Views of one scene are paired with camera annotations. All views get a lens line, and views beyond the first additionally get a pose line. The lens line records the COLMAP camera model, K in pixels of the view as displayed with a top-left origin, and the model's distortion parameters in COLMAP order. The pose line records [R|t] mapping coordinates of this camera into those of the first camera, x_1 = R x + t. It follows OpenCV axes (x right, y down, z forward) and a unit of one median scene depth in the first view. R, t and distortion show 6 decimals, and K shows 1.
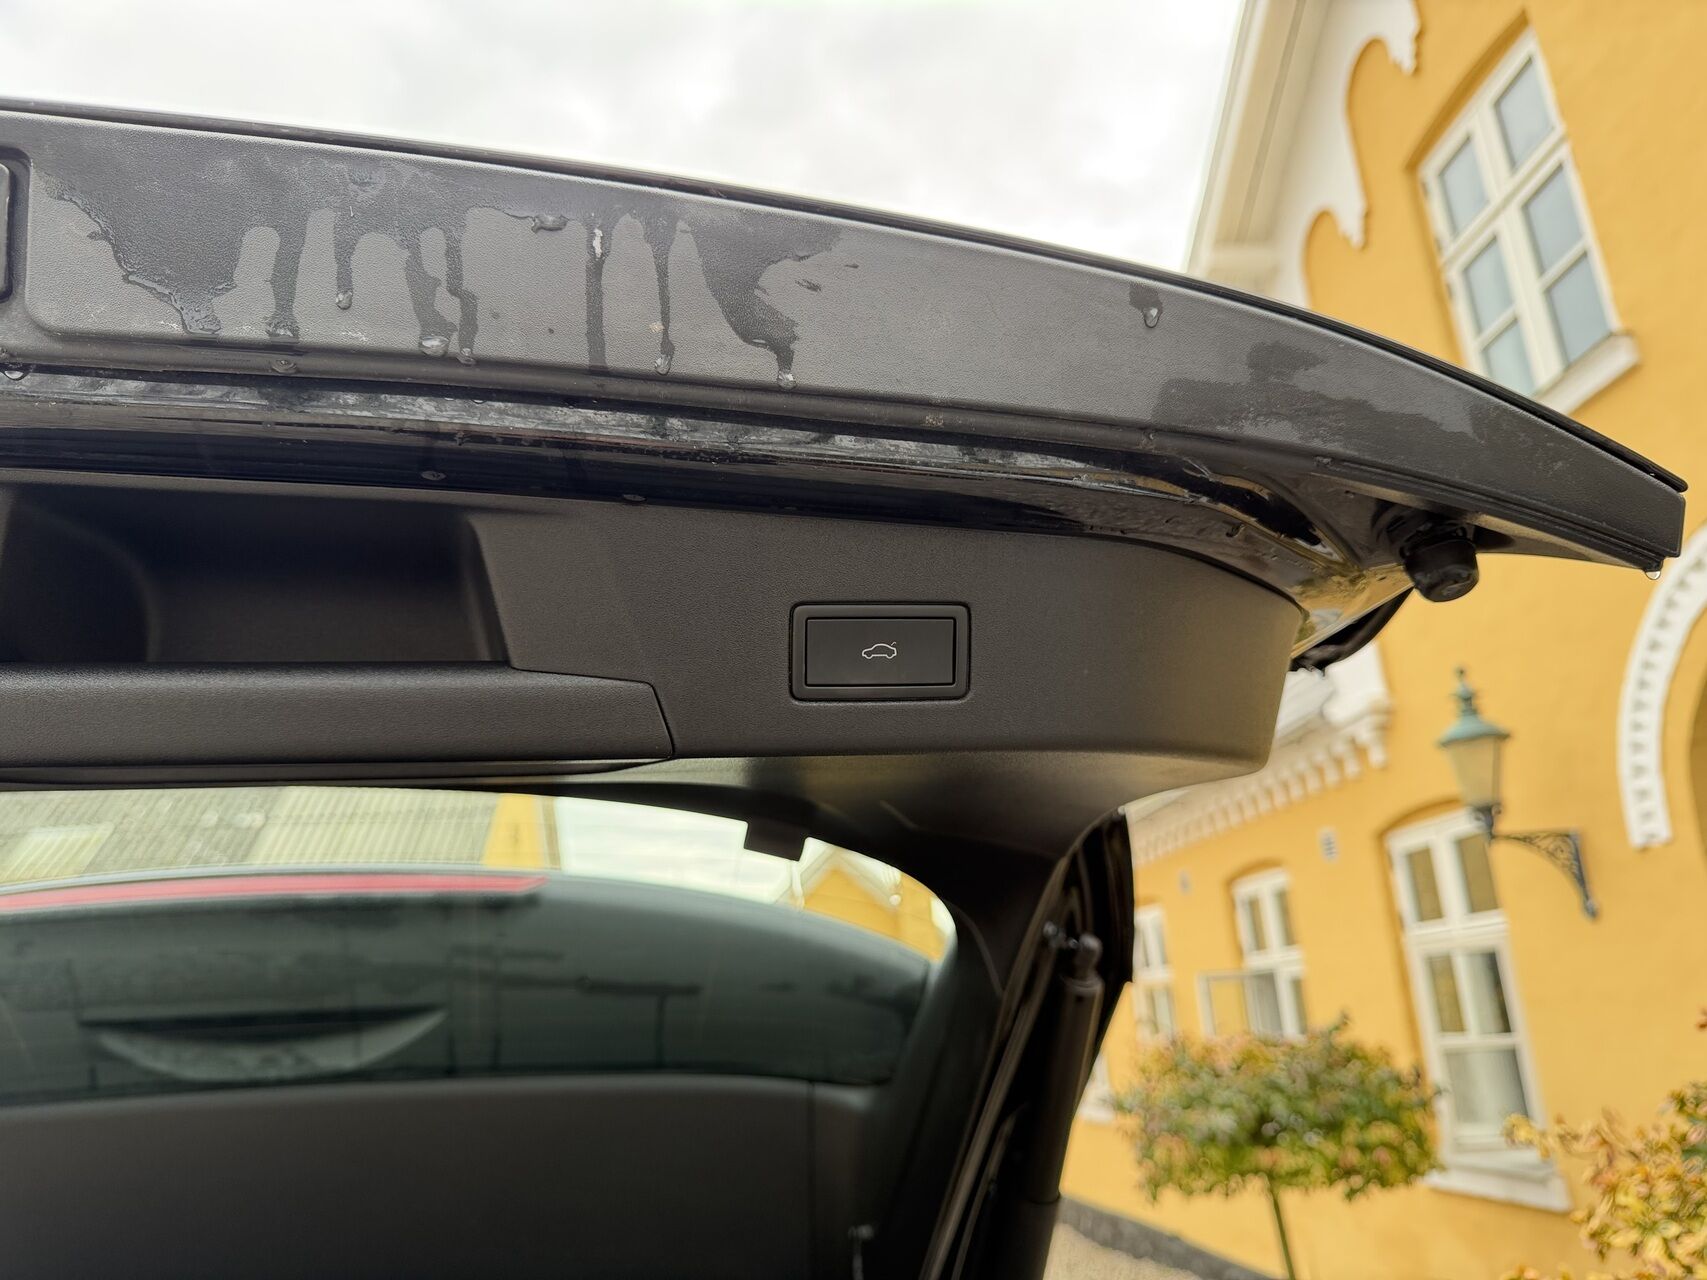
lens RADIAL K [[1238.6, 0, 853.5], [0, 1238.6, 640.0], [0, 0, 1]] dist [-0.002912, -0.000958]
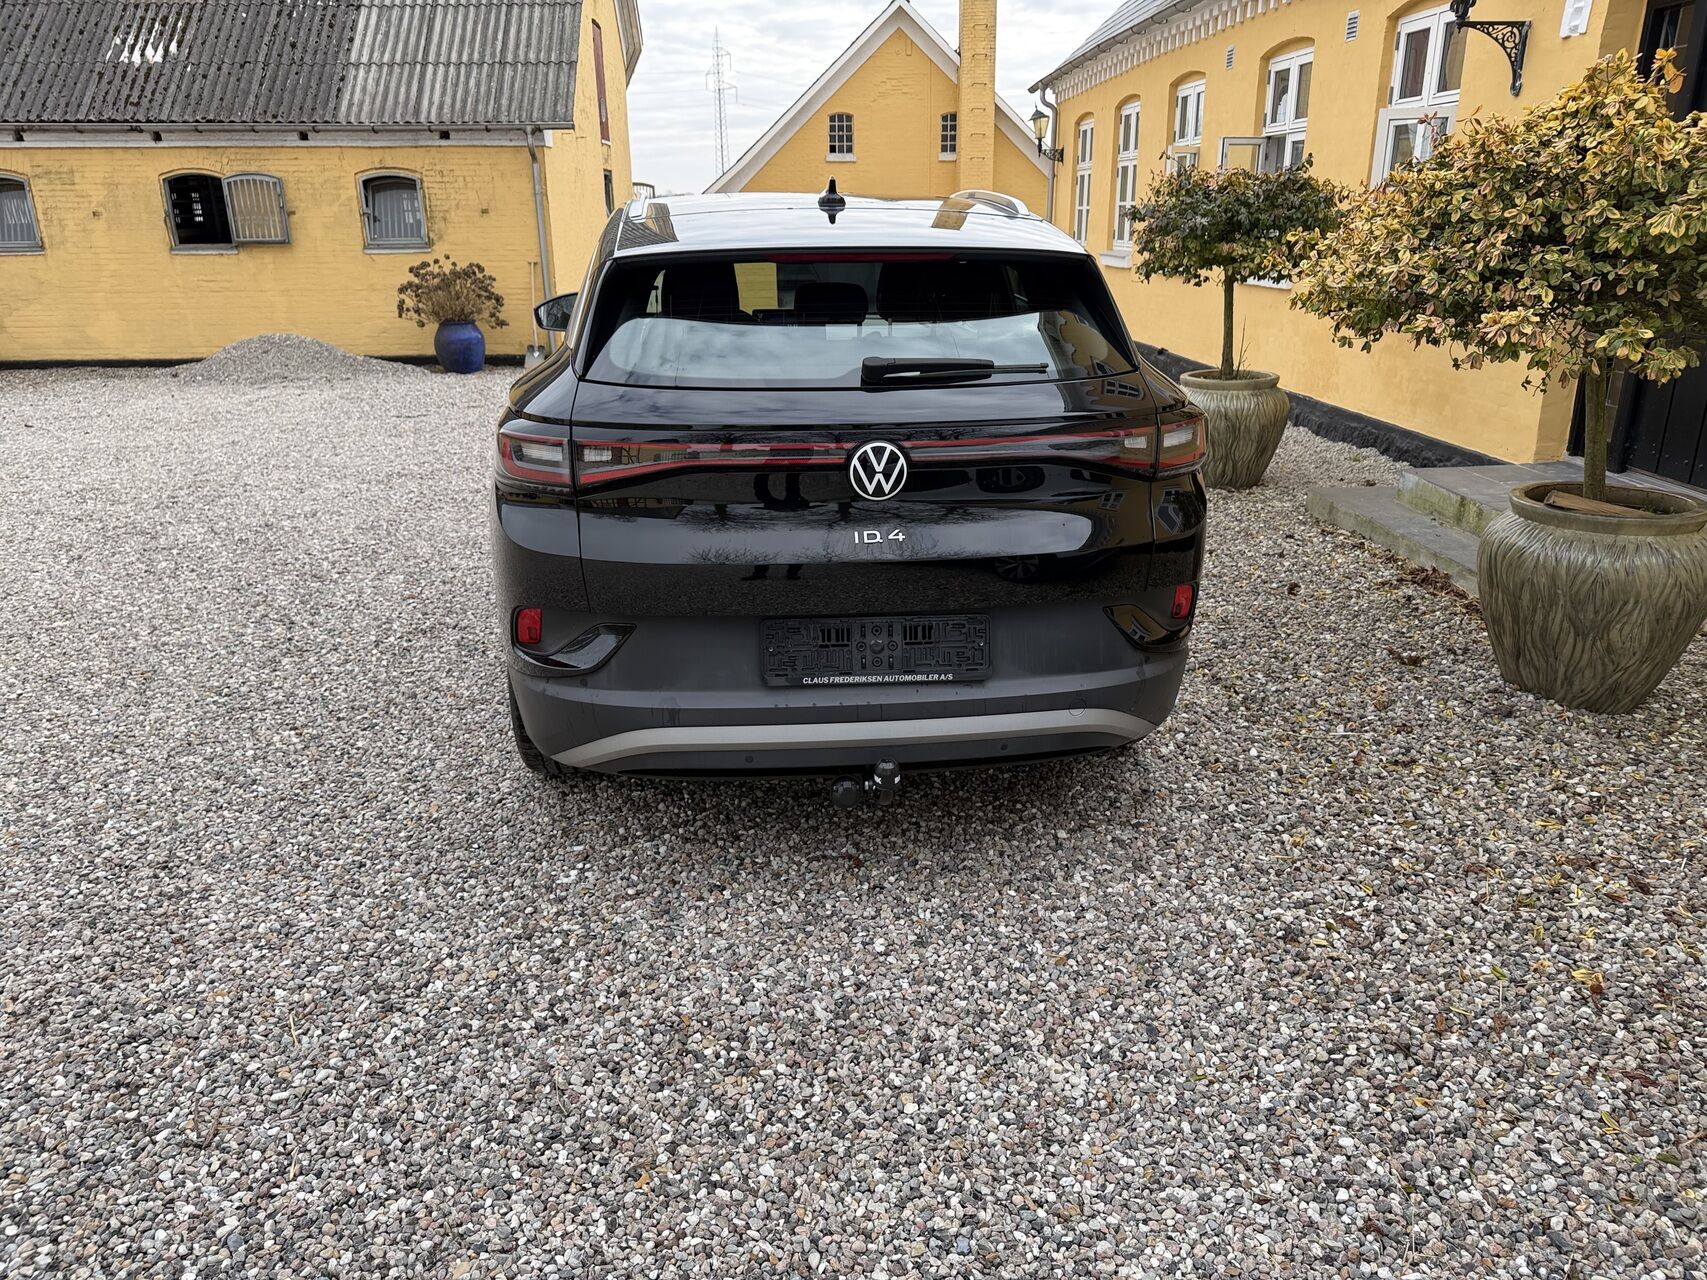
lens RADIAL K [[1238.6, 0, 853.5], [0, 1238.6, 640.0], [0, 0, 1]] dist [-0.002912, -0.000958]
pose [[0.998084, 0.061704, -0.004601, -0.070689], [-0.046760, 0.800869, 0.597012, -0.065746], [0.040523, -0.595653, 0.802219, -0.443382]]
